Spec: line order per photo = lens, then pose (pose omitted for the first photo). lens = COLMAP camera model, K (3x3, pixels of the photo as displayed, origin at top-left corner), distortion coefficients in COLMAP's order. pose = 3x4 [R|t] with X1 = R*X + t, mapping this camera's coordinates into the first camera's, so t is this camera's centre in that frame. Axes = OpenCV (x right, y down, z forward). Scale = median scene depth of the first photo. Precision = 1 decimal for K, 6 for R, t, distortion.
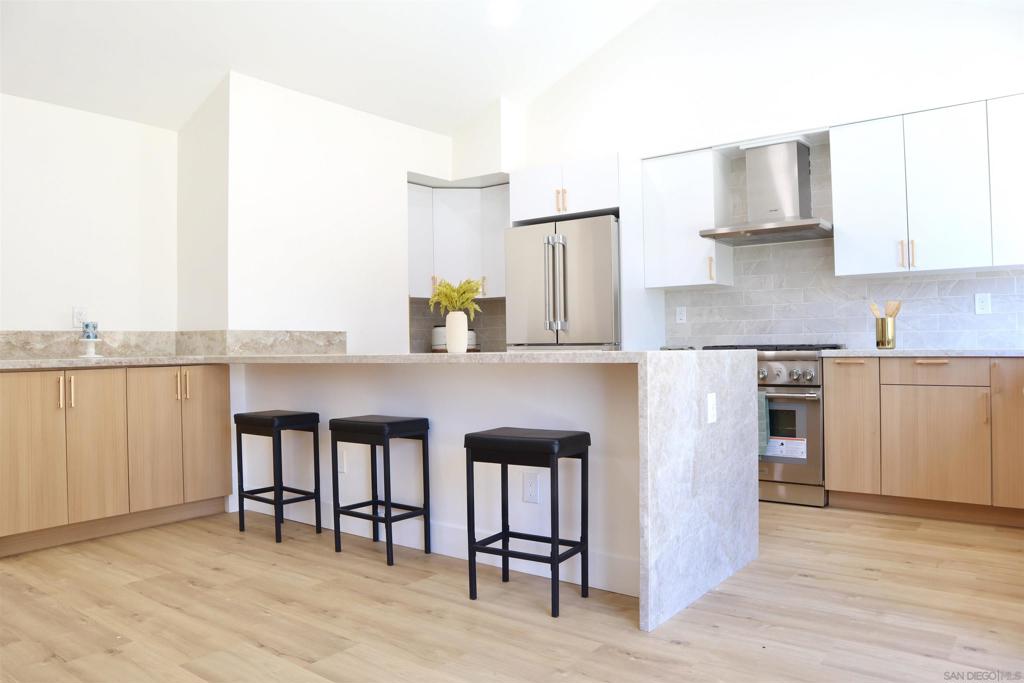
lens RADIAL K [[738.7, 0, 512.0], [0, 738.7, 341.5], [0, 0, 1]] dist [-0.154163, 0.000924]
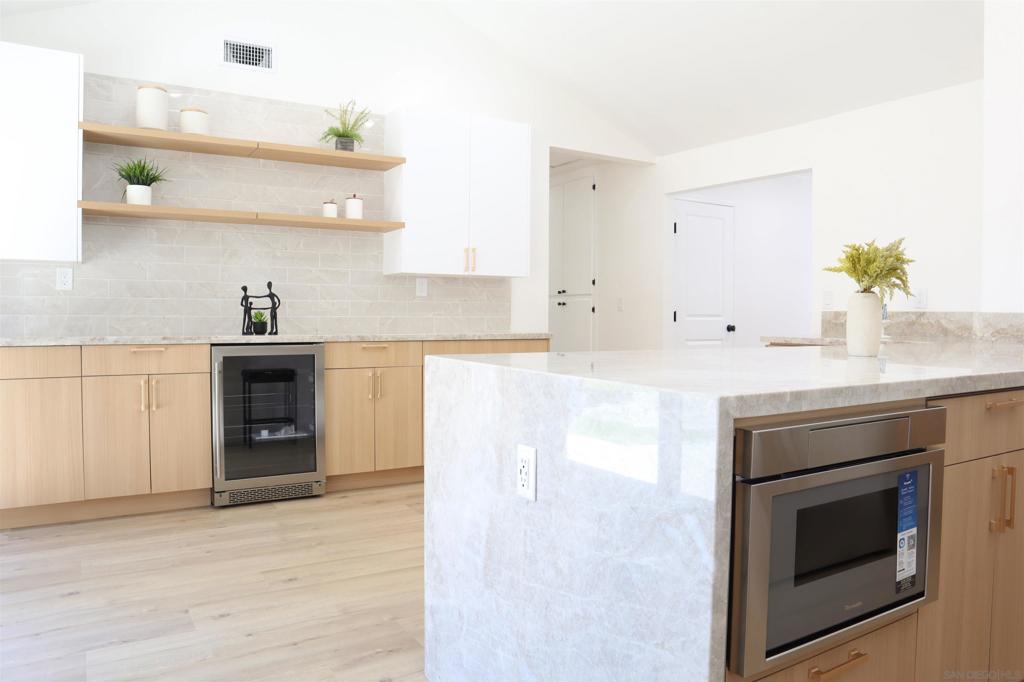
lens RADIAL K [[724.6, 0, 512.0], [0, 724.6, 341.0], [0, 0, 1]] dist [-0.125635, 0.001850]
pose [[-0.354763, 0.047939, -0.933727, 0.787544], [0.005518, 0.998775, 0.049182, -0.037387], [0.934940, 0.012295, -0.354592, 1.176057]]
